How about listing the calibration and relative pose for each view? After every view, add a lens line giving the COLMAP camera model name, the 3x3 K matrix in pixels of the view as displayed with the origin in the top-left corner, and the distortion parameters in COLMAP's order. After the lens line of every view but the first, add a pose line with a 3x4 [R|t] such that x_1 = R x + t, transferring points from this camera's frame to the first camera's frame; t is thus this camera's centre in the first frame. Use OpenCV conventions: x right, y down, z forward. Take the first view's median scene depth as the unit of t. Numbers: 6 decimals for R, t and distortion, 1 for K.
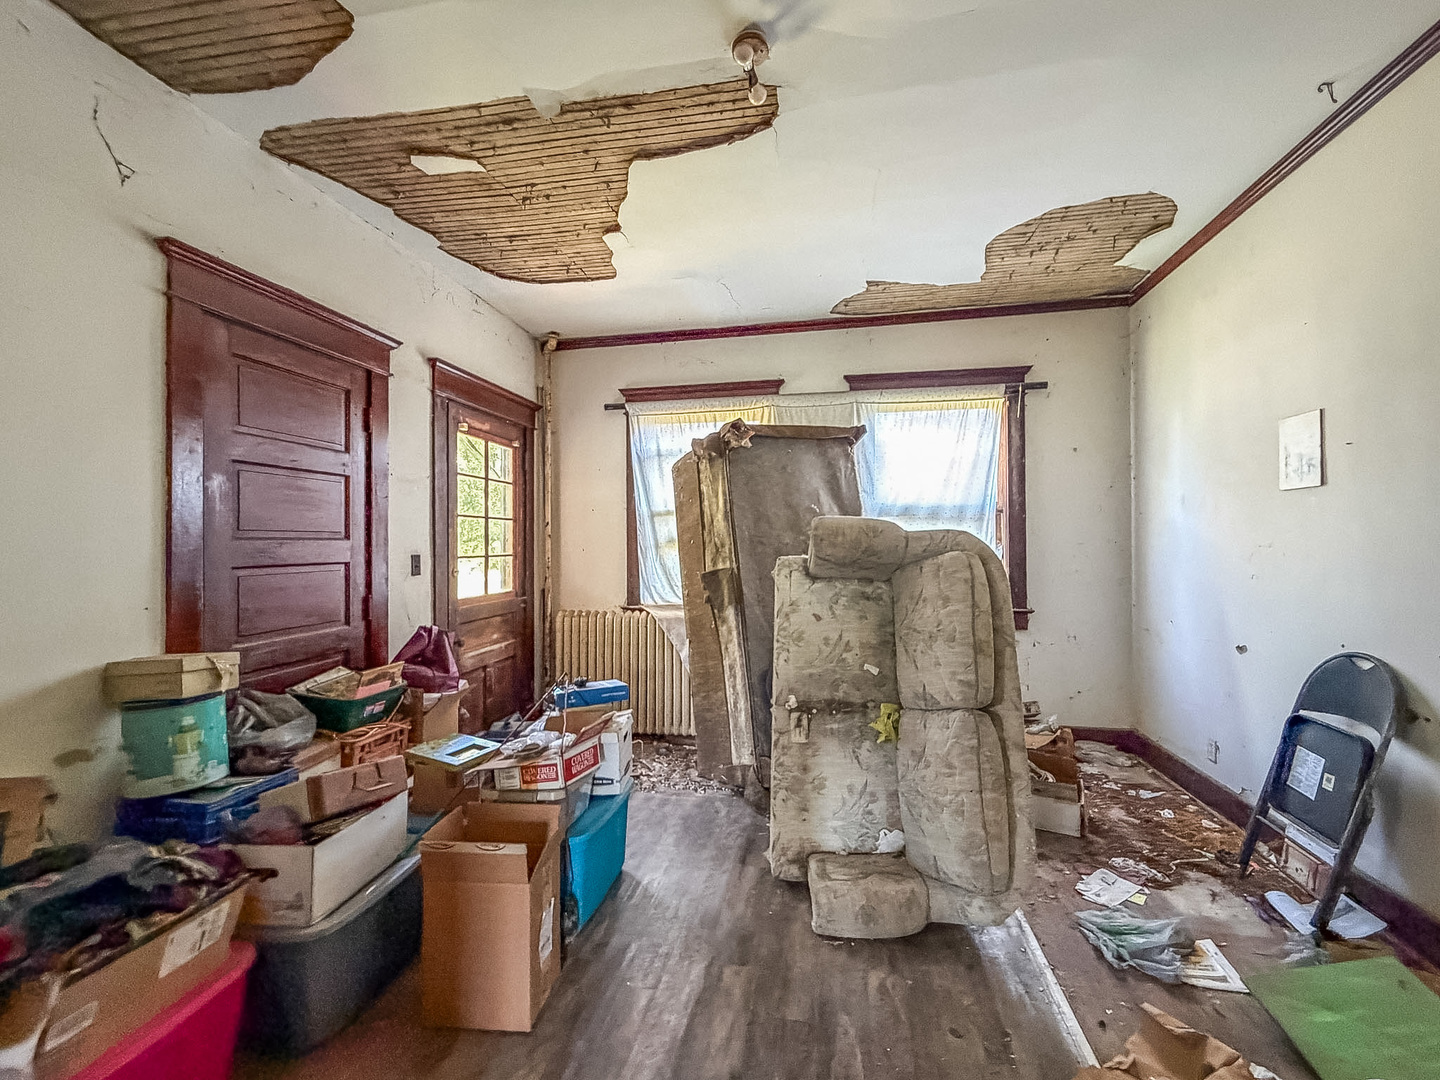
lens RADIAL K [[587.4, 0, 722.1], [0, 587.4, 537.5], [0, 0, 1]] dist [0.000405, -0.000048]
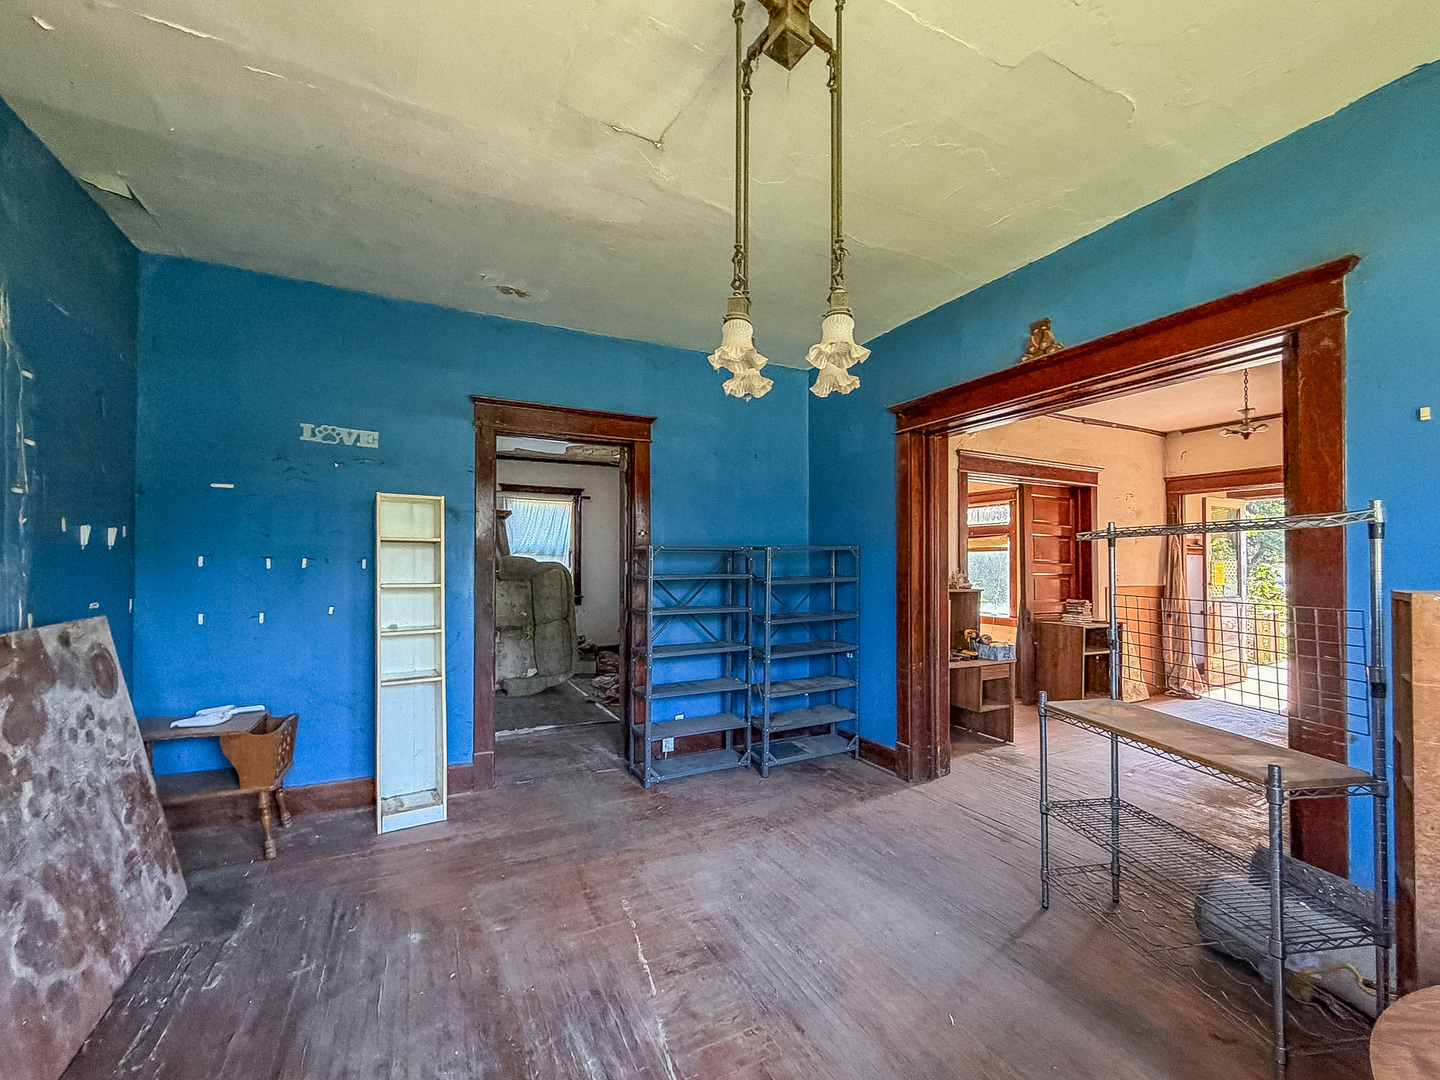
lens RADIAL K [[587.4, 0, 719.1], [0, 587.4, 546.3], [0, 0, 1]] dist [0.000405, -0.000048]
pose [[0.772428, 0.023793, 0.634657, -0.734466], [-0.007242, 0.999563, -0.028658, -0.010995], [-0.635062, 0.017540, 0.772262, -1.568038]]
